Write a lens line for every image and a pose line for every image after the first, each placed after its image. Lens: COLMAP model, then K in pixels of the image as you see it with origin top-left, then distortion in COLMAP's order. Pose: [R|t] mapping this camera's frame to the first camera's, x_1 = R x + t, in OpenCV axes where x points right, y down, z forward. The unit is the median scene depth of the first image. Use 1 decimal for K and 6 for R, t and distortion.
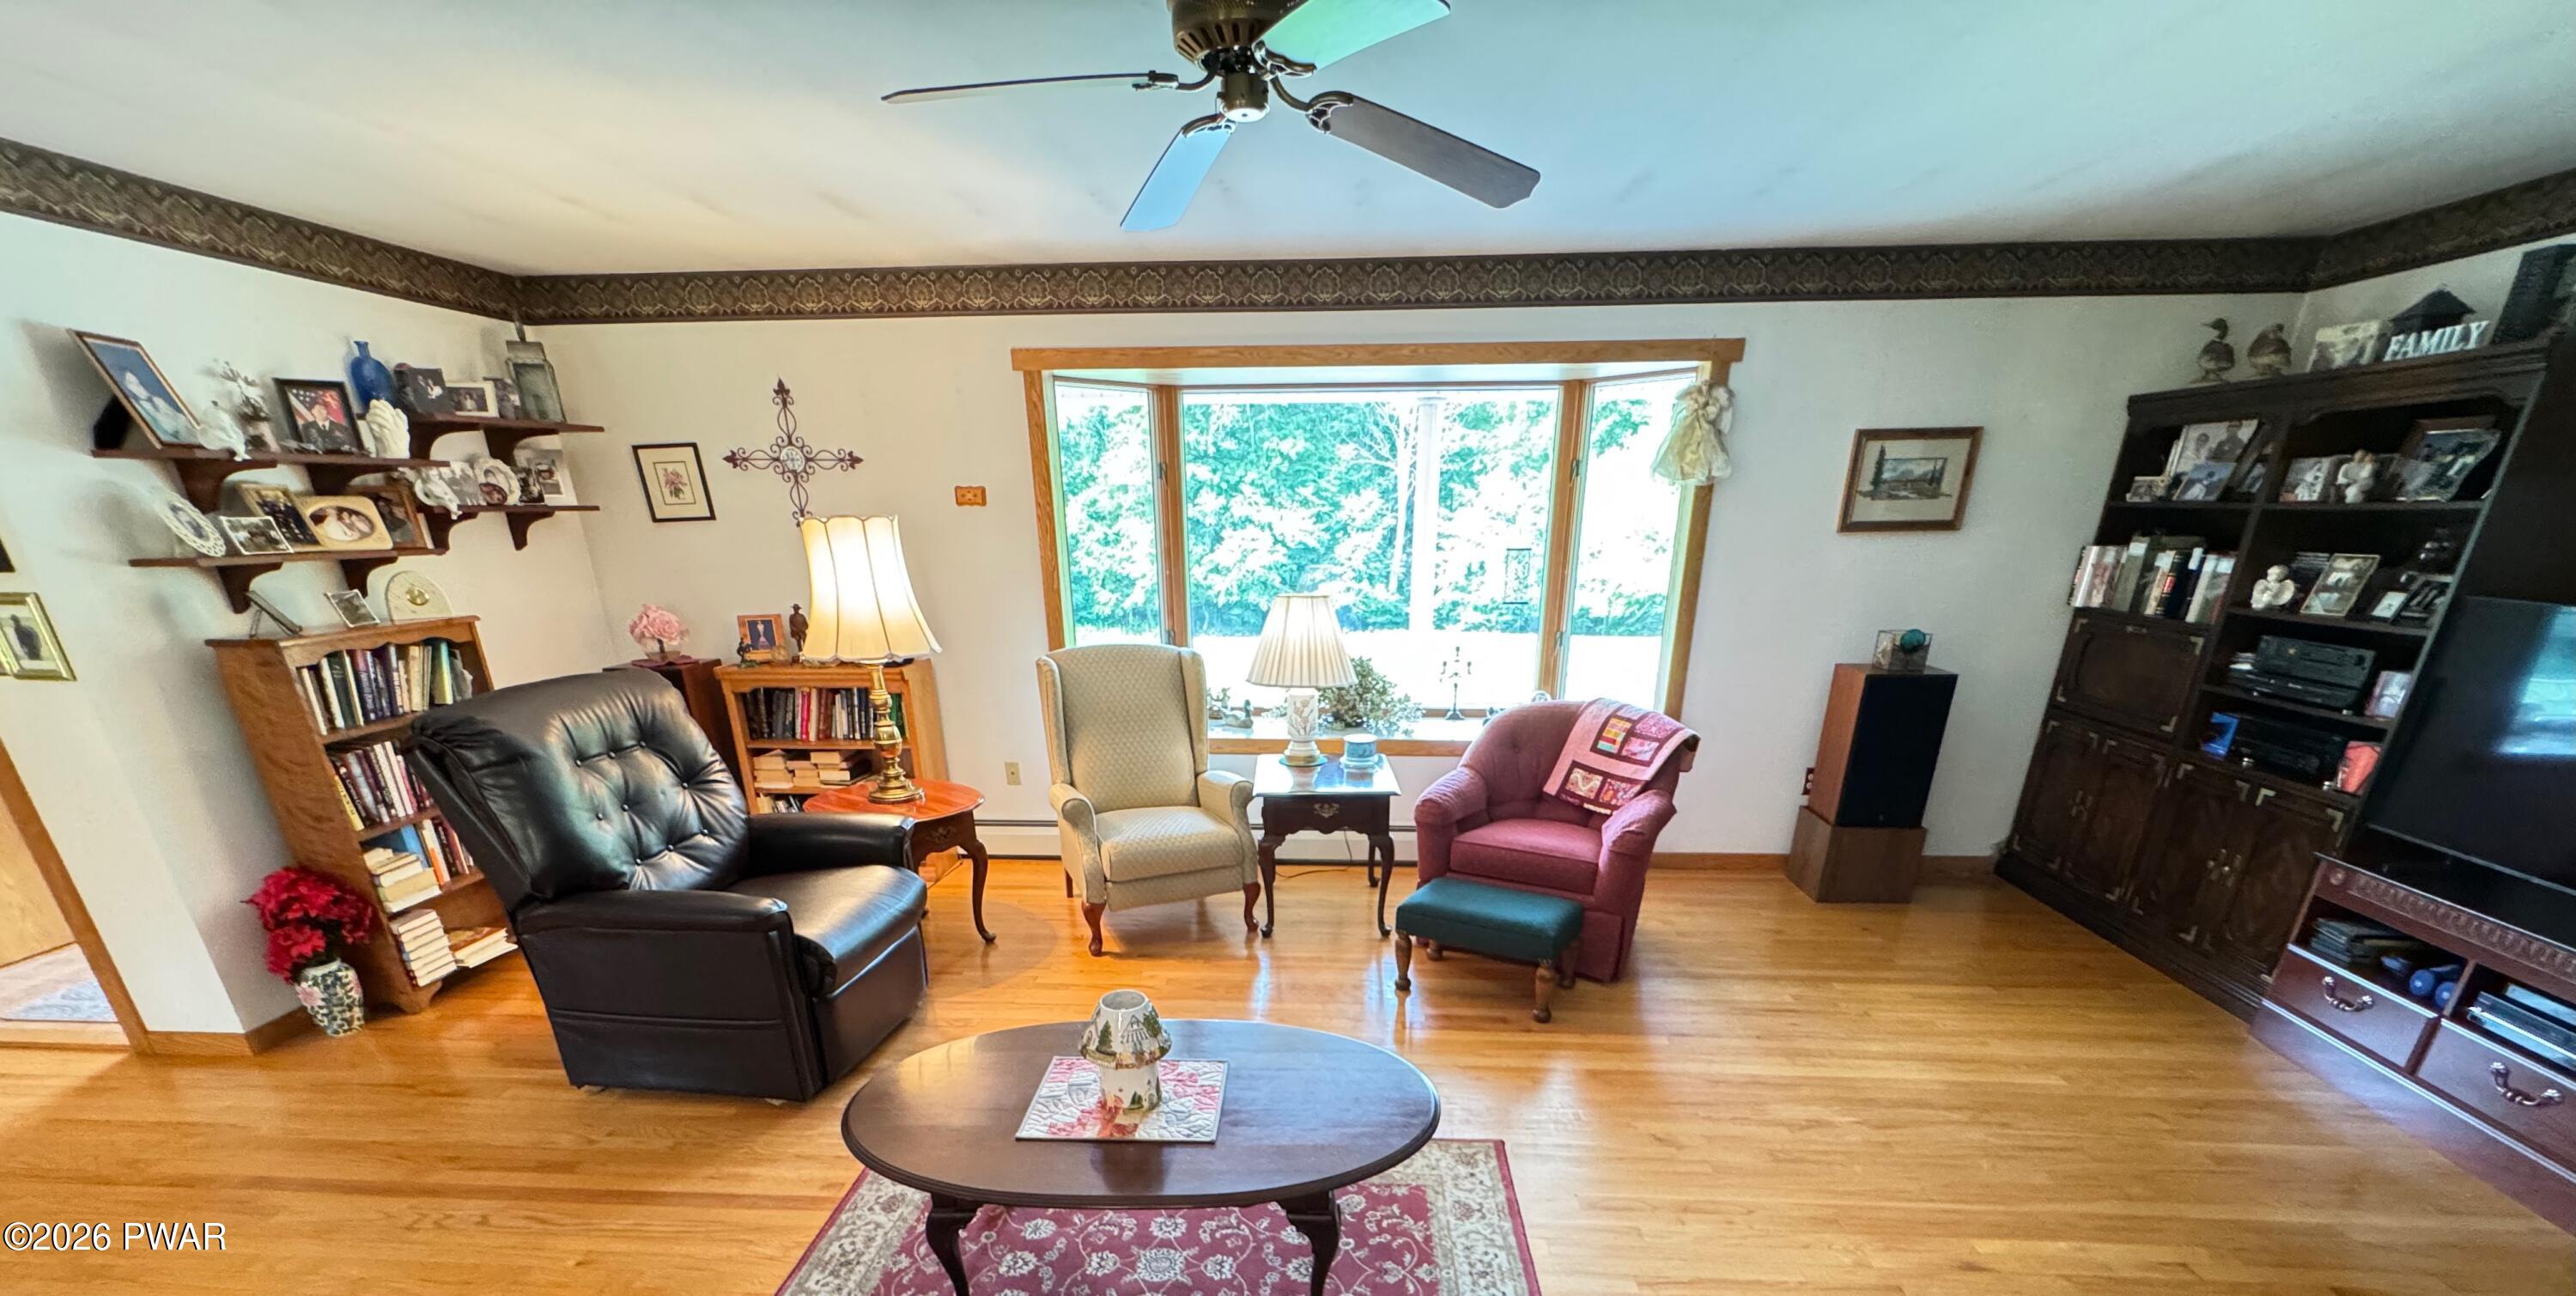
lens RADIAL K [[1040.0, 0, 1283.1], [0, 1040.0, 961.7], [0, 0, 1]] dist [-0.001439, 0.000566]
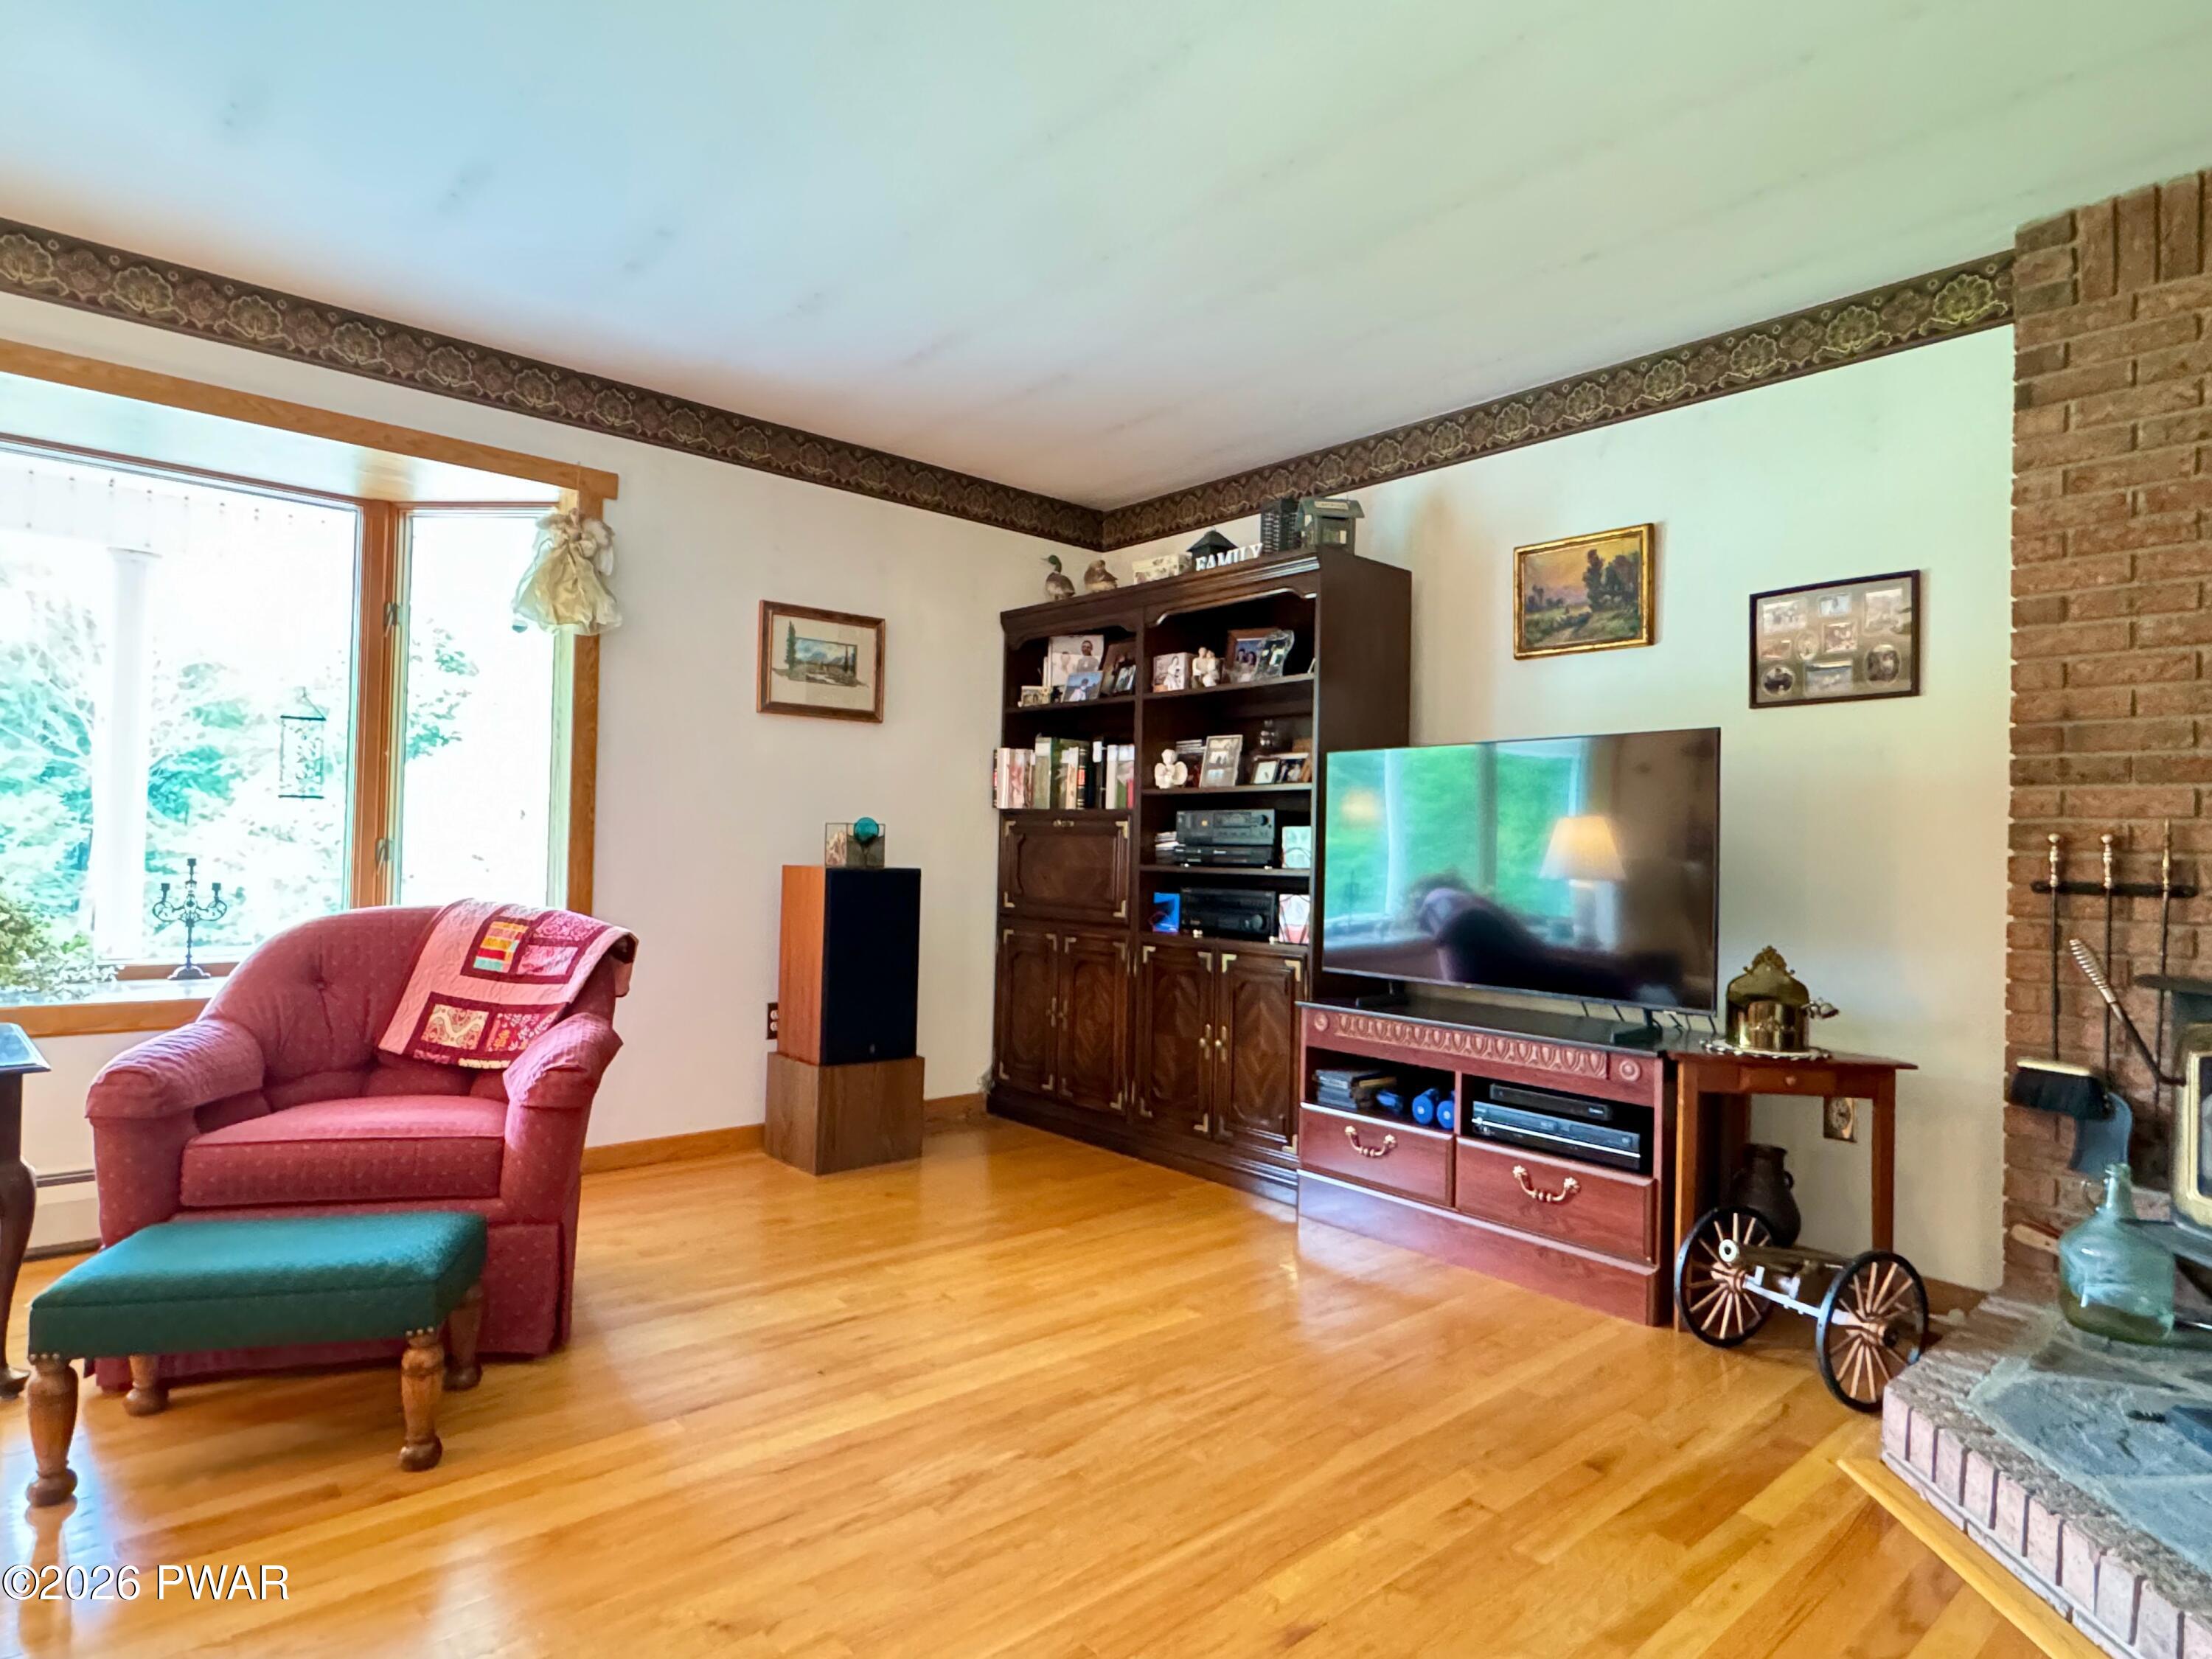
lens RADIAL K [[1218.9, 0, 1099.6], [0, 1218.9, 830.4], [0, 0, 1]] dist [0.001426, -0.002596]
pose [[0.703747, 0.034954, 0.709591, 0.049512], [0.260227, 0.916694, -0.303240, 0.034486], [-0.661077, 0.398059, 0.636024, 0.268854]]
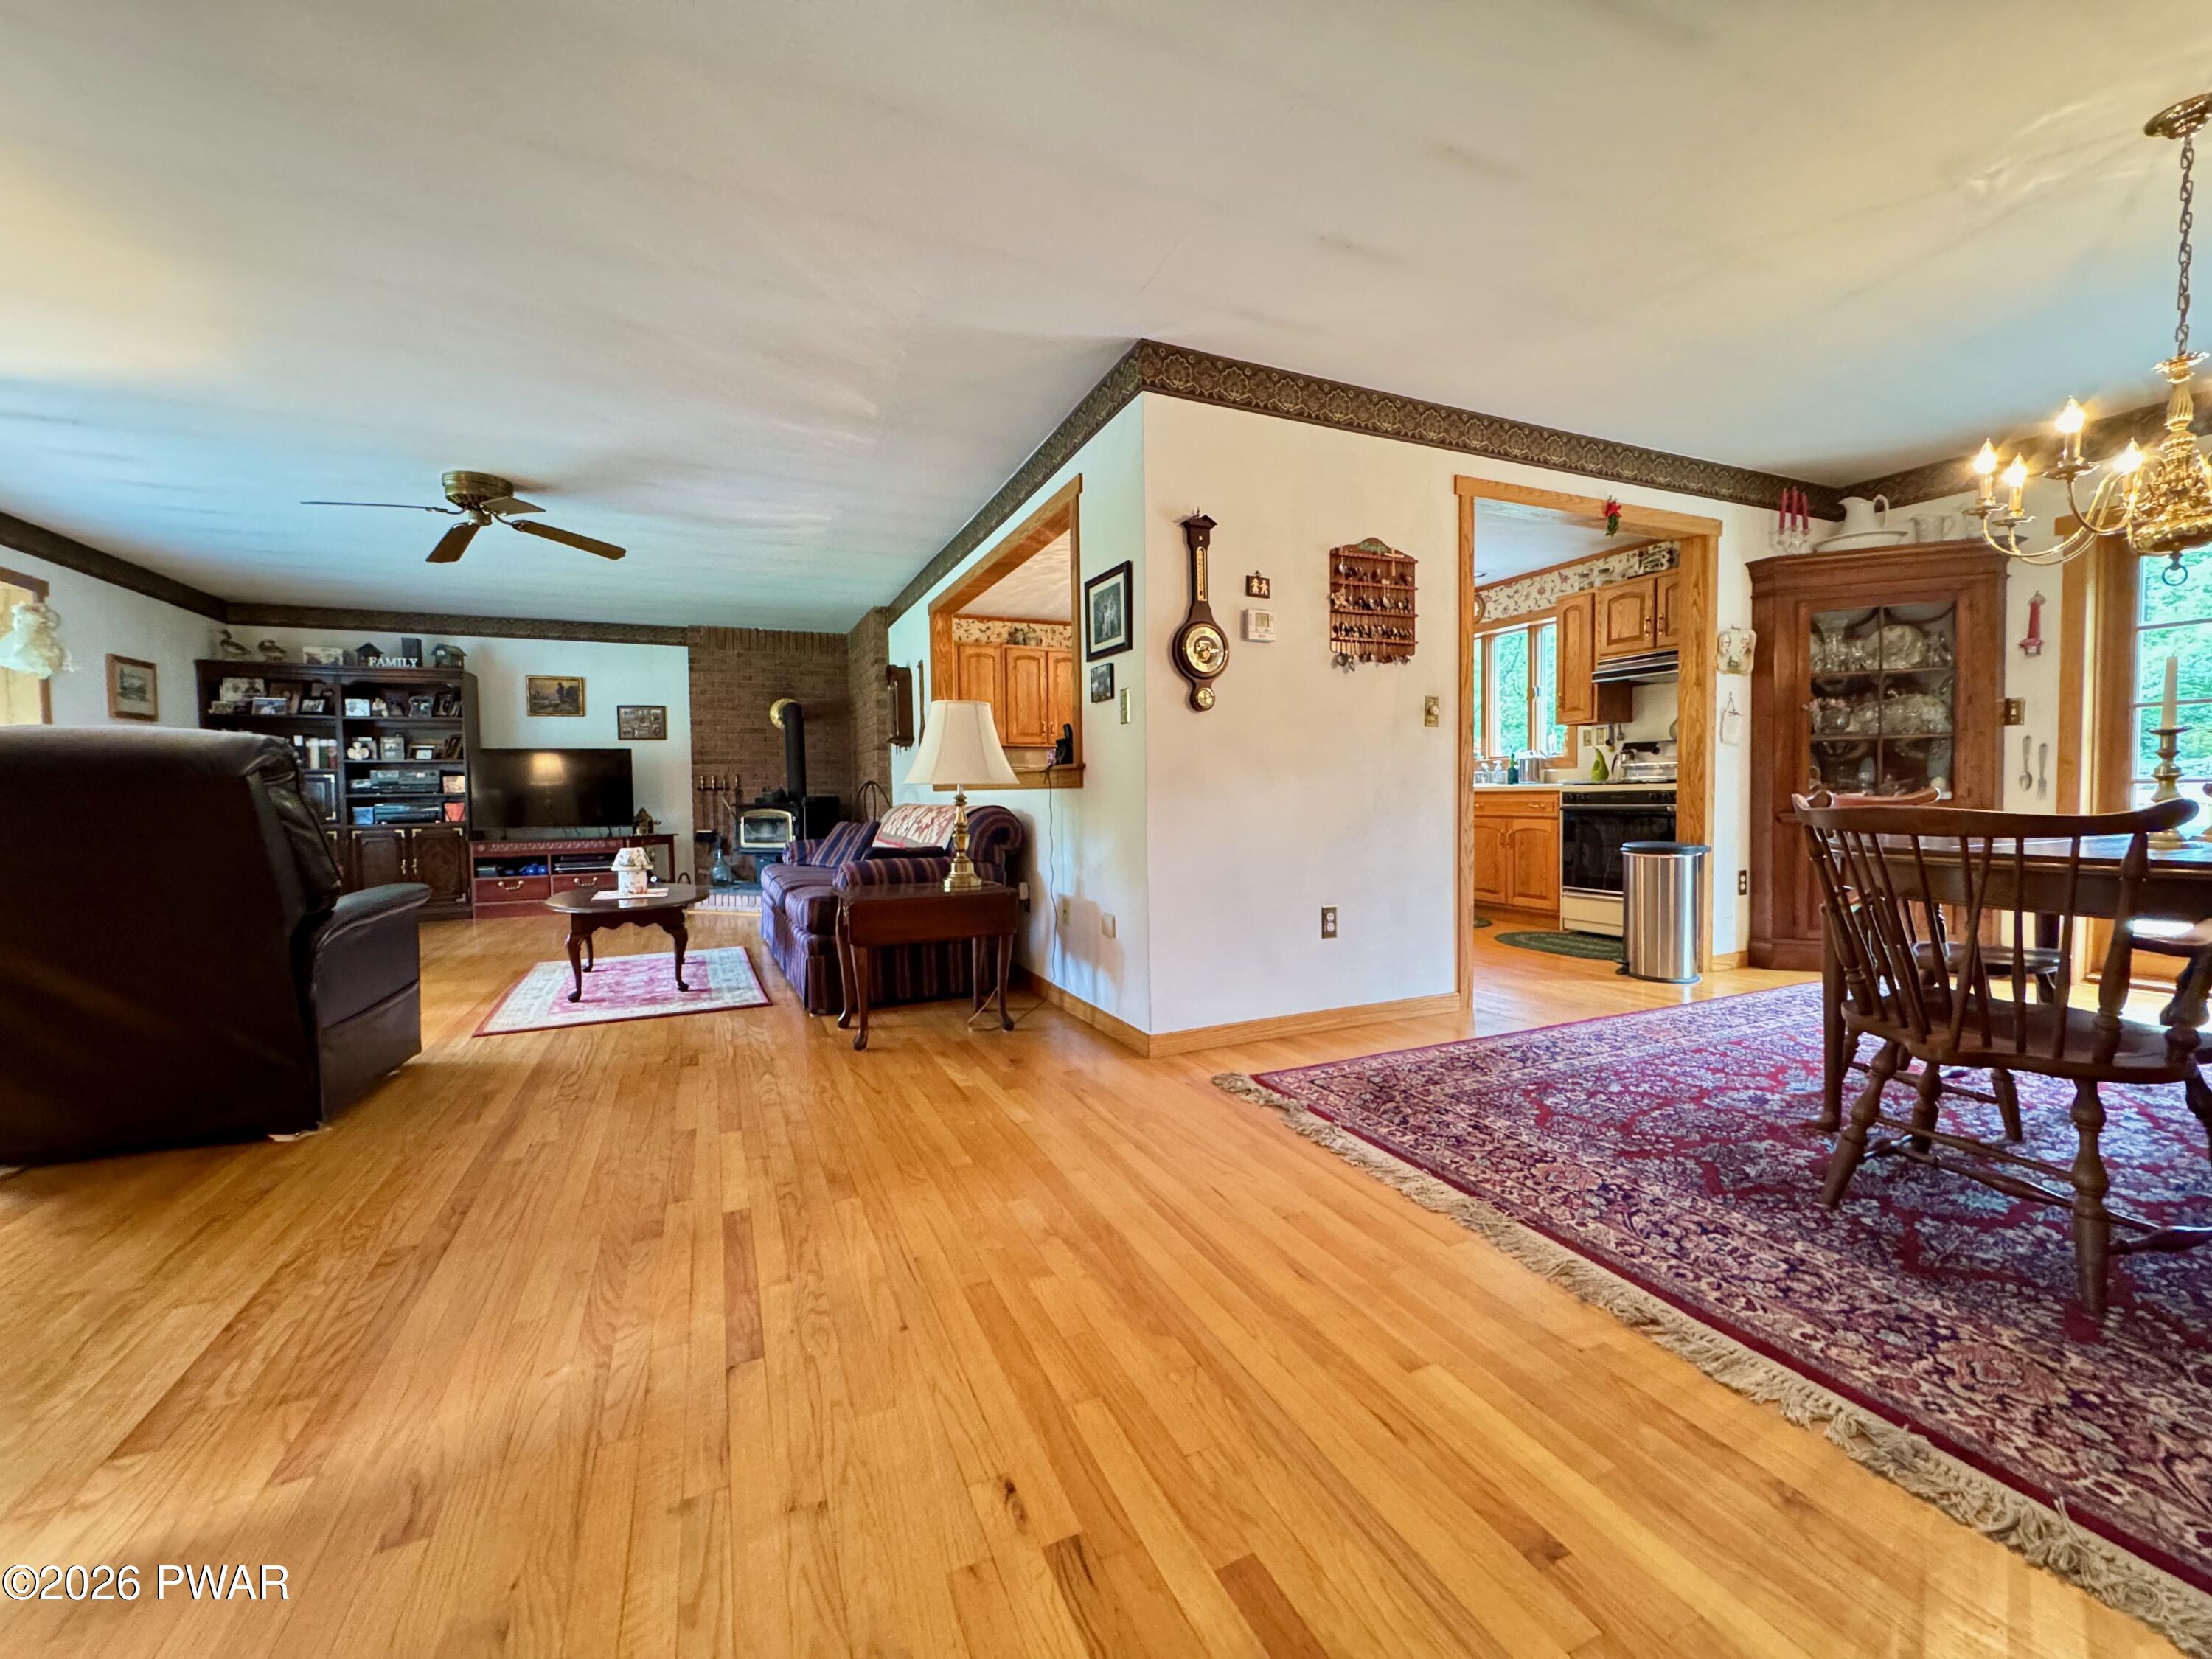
lens RADIAL K [[886.5, 0, 1107.6], [0, 886.5, 826.8], [0, 0, 1]] dist [-0.003685, 0.000258]
pose [[-0.467773, -0.023914, 0.883525, -1.320035], [0.371427, 0.901763, 0.221056, -0.027756], [-0.802016, 0.431569, -0.412938, 0.487494]]
